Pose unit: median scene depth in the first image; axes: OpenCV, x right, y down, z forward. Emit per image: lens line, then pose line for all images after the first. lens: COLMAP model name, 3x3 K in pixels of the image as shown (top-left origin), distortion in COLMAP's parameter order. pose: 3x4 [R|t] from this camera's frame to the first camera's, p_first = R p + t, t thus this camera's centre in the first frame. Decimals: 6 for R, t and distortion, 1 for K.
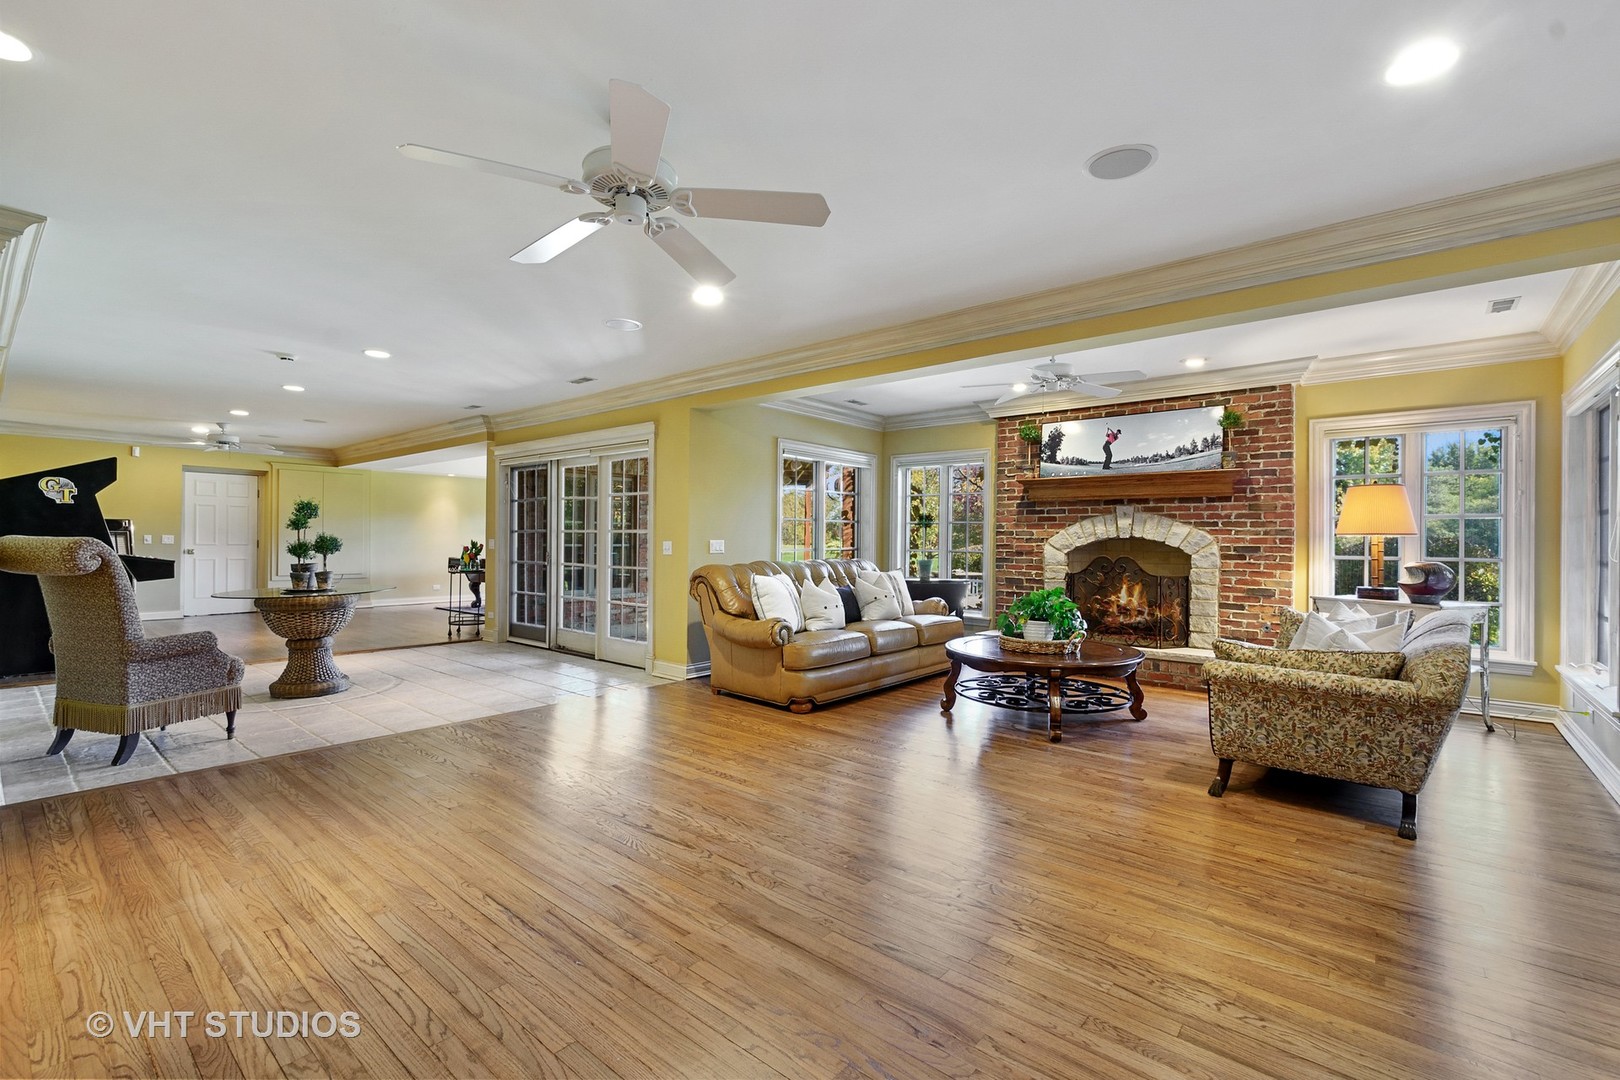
lens RADIAL K [[711.2, 0, 820.0], [0, 711.2, 537.3], [0, 0, 1]] dist [0.003082, -0.000247]
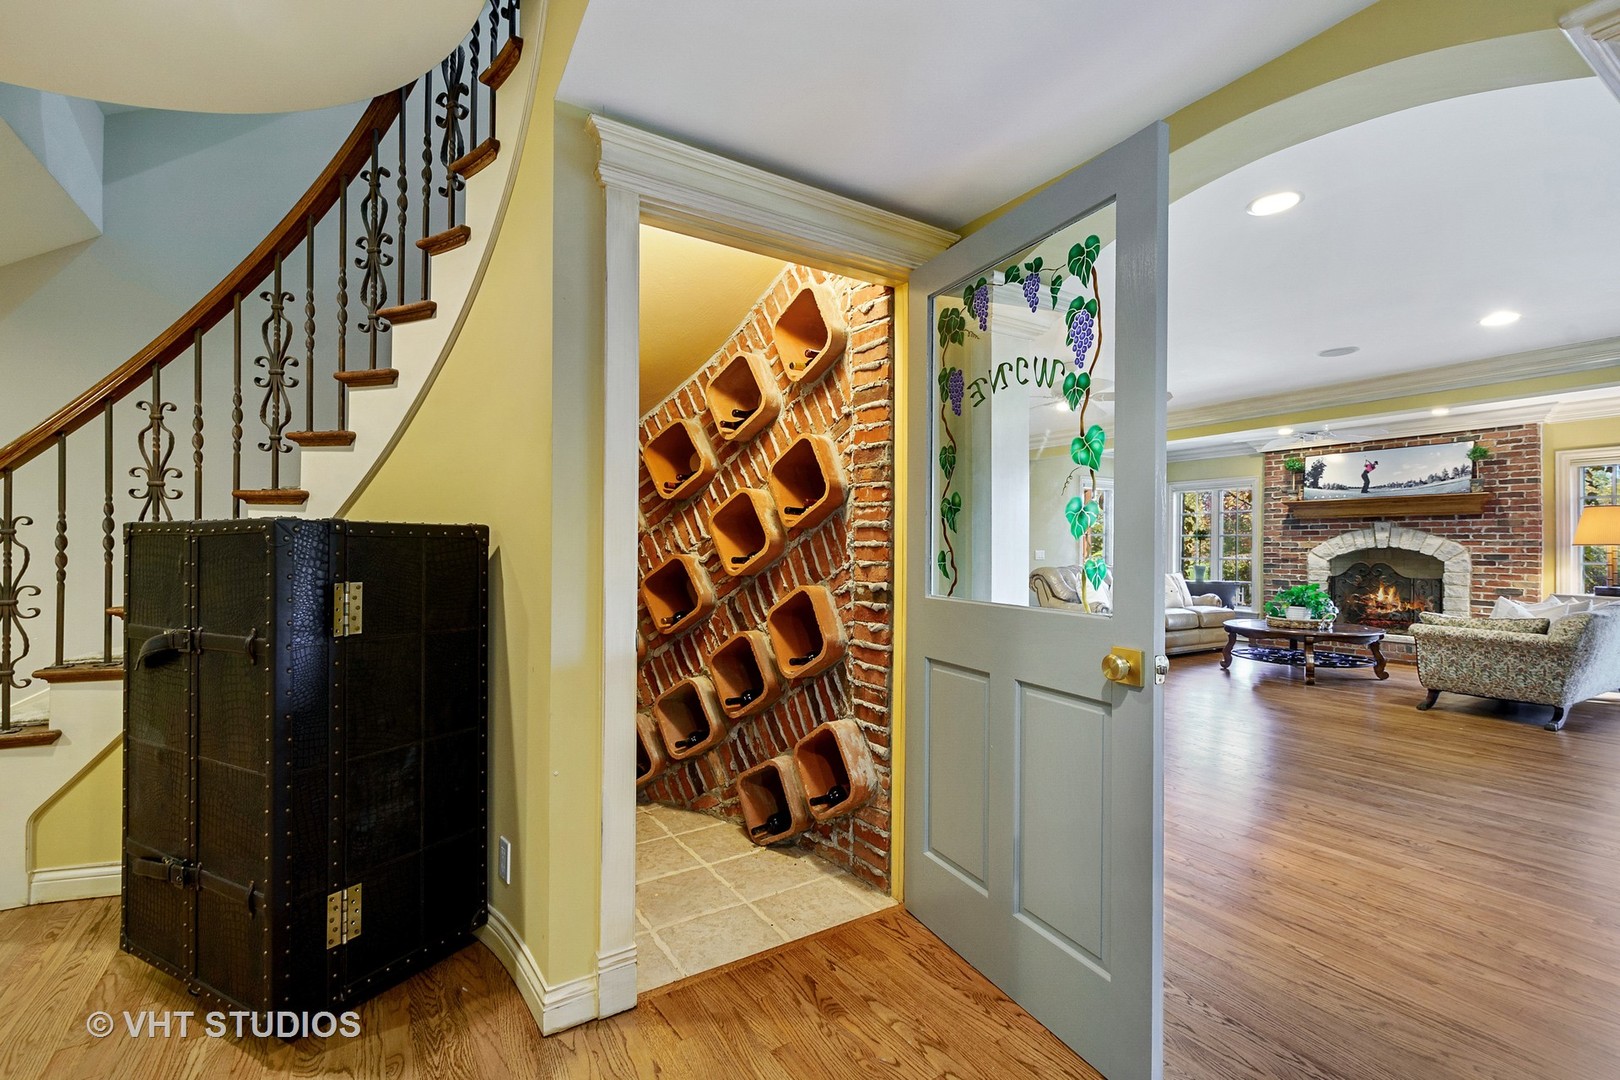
lens RADIAL K [[714.8, 0, 812.5], [0, 714.8, 547.2], [0, 0, 1]] dist [-0.000241, -0.000371]
pose [[0.949316, -0.003737, -0.314300, -0.135022], [0.003964, 0.999992, 0.000083, -0.004724], [0.314298, -0.001325, 0.949324, -0.540828]]
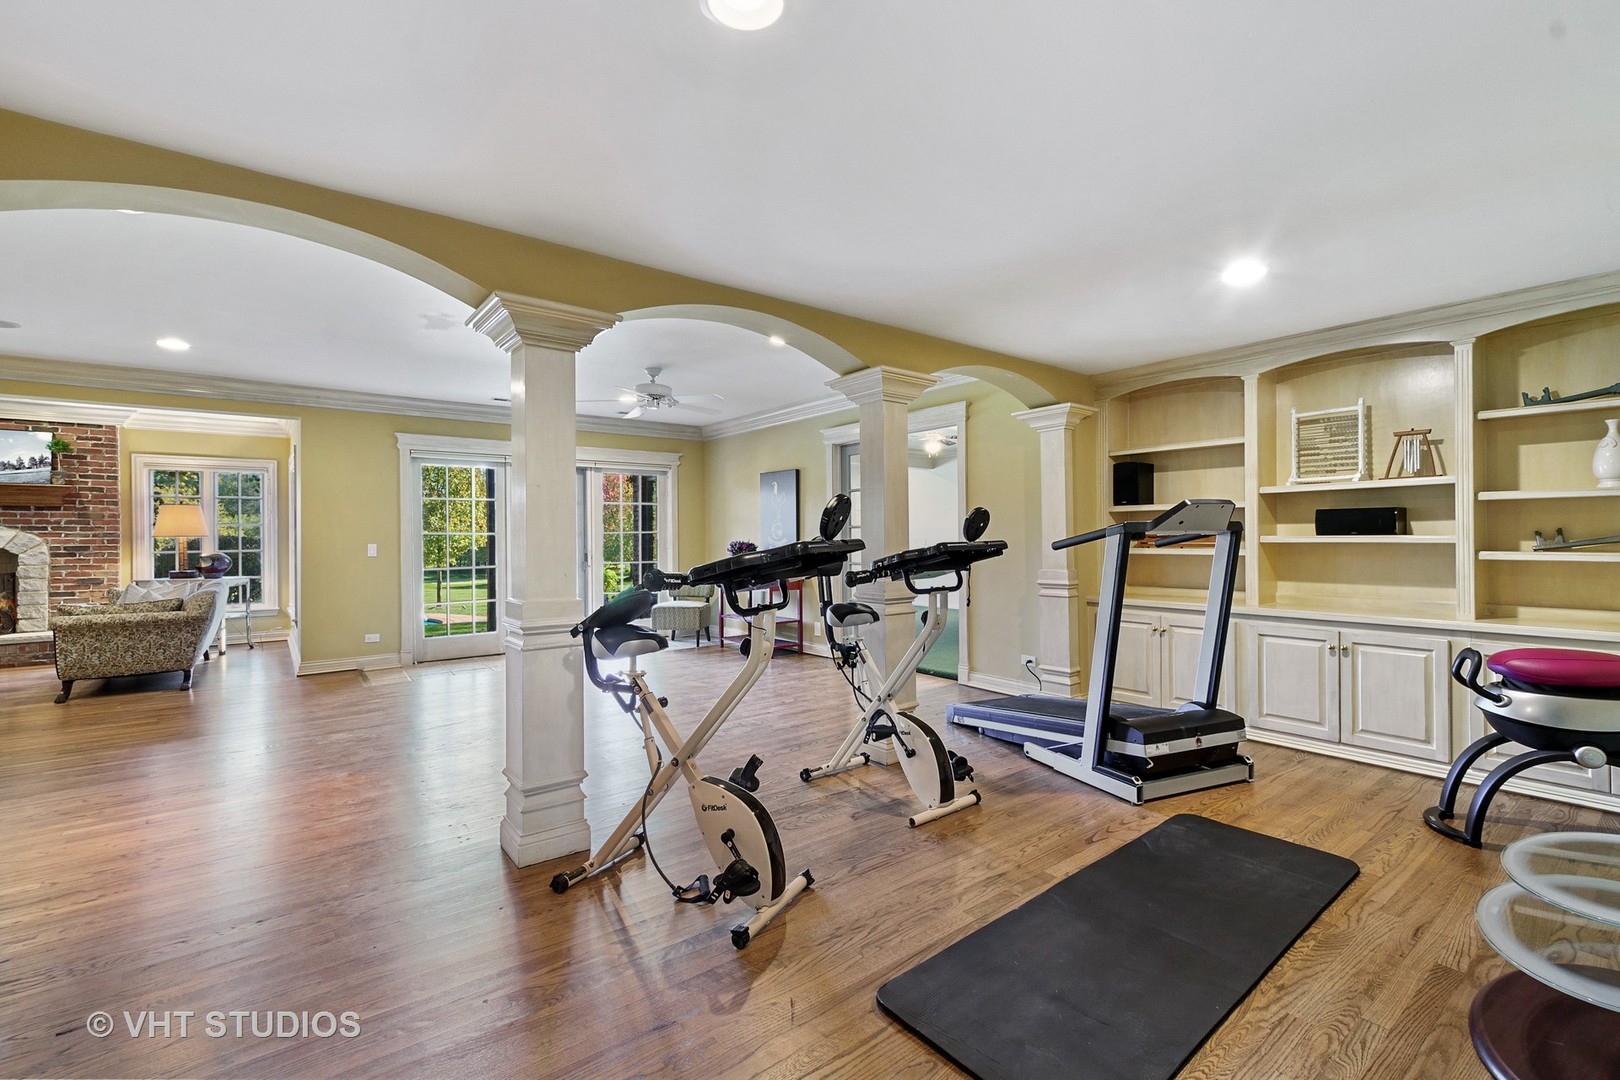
lens RADIAL K [[711.2, 0, 820.0], [0, 711.2, 537.3], [0, 0, 1]] dist [0.003082, -0.000247]
pose [[0.212065, -0.009531, 0.977209, -0.361615], [0.005862, 0.999947, 0.008481, -0.006003], [-0.977238, 0.003930, 0.212110, -0.564430]]
